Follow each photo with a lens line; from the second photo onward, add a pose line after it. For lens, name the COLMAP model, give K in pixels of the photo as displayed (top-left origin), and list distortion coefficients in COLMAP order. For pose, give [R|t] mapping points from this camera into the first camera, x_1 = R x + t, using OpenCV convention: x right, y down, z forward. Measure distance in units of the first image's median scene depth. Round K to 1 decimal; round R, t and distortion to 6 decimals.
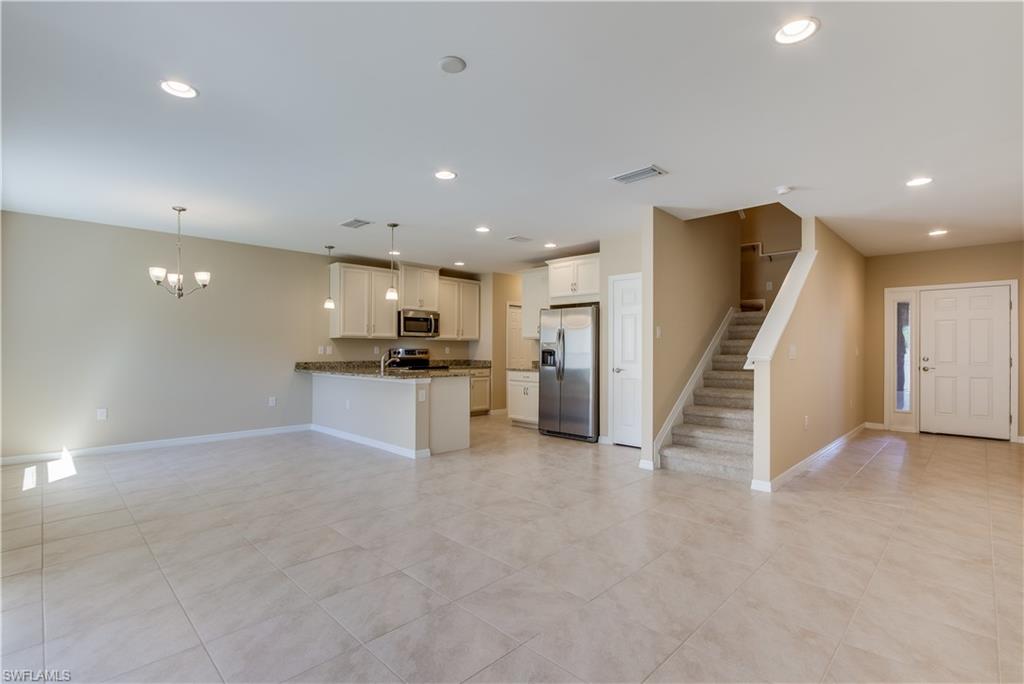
lens RADIAL K [[480.2, 0, 511.7], [0, 480.2, 345.9], [0, 0, 1]] dist [-0.014383, -0.000039]
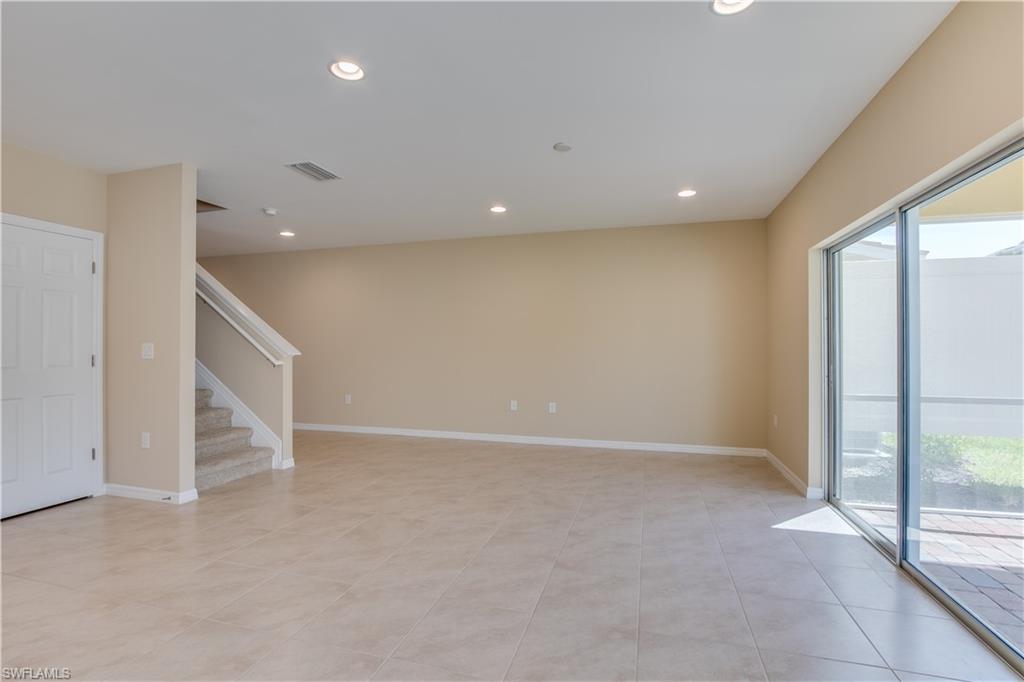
lens RADIAL K [[471.8, 0, 512.0], [0, 471.8, 344.3], [0, 0, 1]] dist [-0.021188, 0.000606]
pose [[-0.478561, 0.002752, 0.878050, -0.428640], [-0.005437, 0.999967, -0.006097, 0.001811], [-0.878037, -0.007692, -0.478530, 0.605539]]
